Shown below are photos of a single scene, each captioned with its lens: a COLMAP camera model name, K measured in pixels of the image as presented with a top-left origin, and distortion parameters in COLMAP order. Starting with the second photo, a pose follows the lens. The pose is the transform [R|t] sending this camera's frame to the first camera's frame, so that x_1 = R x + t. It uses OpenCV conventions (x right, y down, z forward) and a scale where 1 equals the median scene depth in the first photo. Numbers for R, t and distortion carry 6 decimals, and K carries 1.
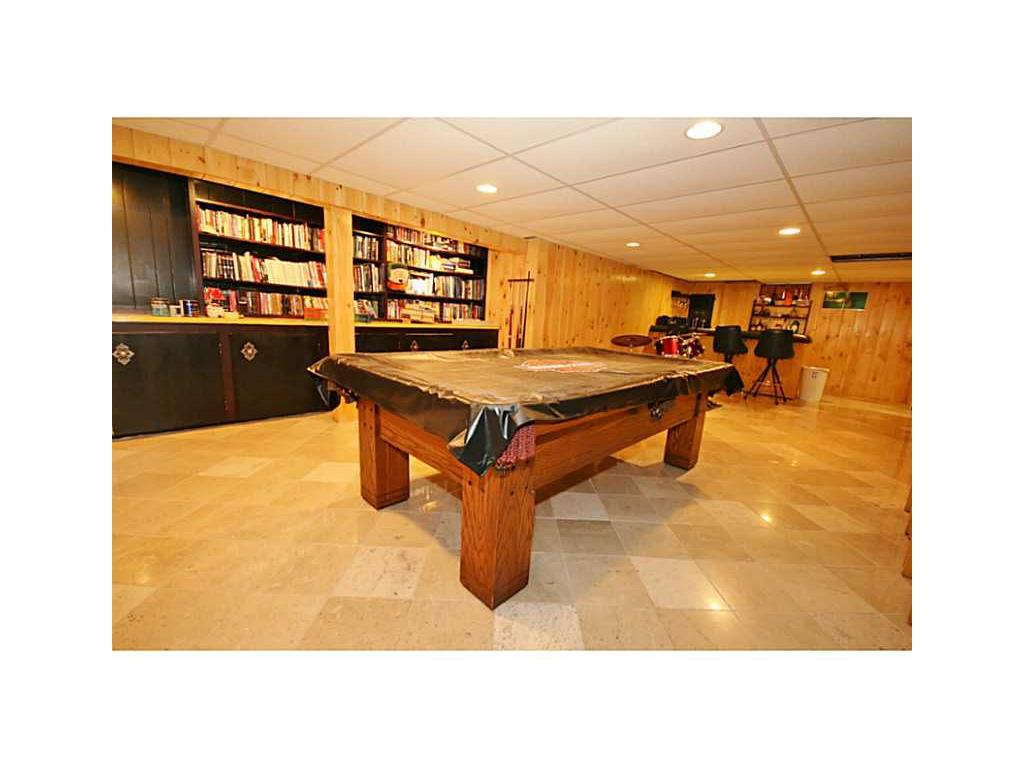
lens RADIAL K [[369.0, 0, 512.2], [0, 369.0, 387.9], [0, 0, 1]] dist [-0.000017, -0.000121]
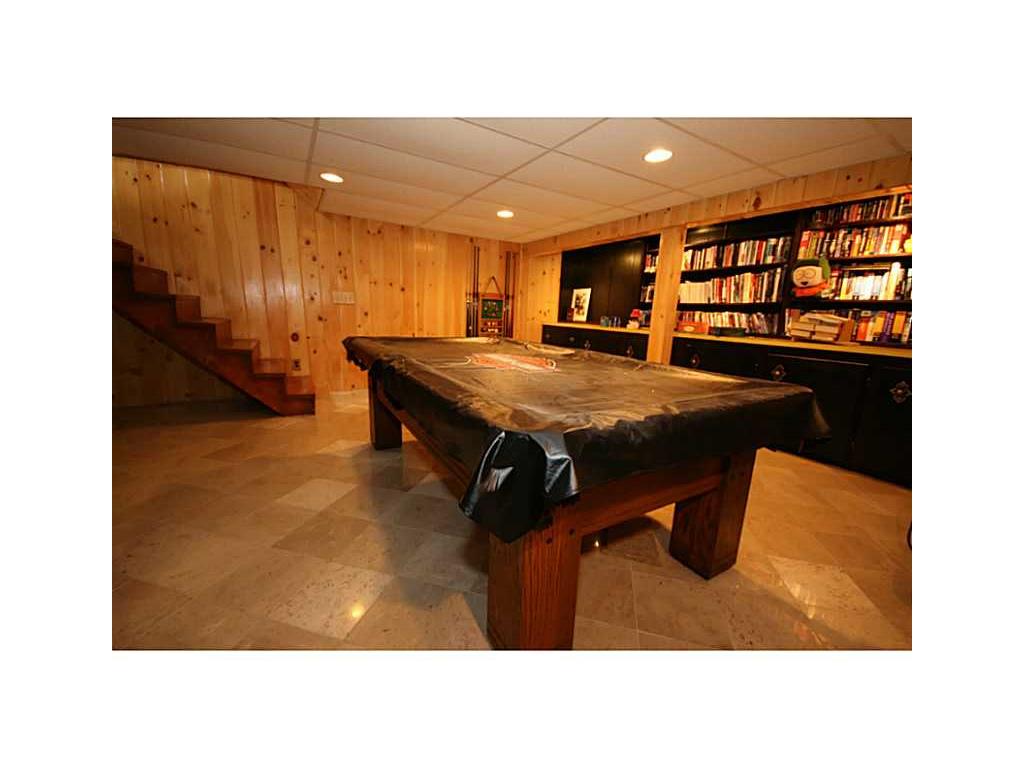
lens RADIAL K [[369.0, 0, 512.2], [0, 369.0, 387.9], [0, 0, 1]] dist [-0.000017, -0.000121]
pose [[-0.259481, 0.128283, -0.957190, 0.635332], [-0.241439, 0.951048, 0.192911, -0.113054], [0.935081, 0.281159, -0.215807, 0.781122]]
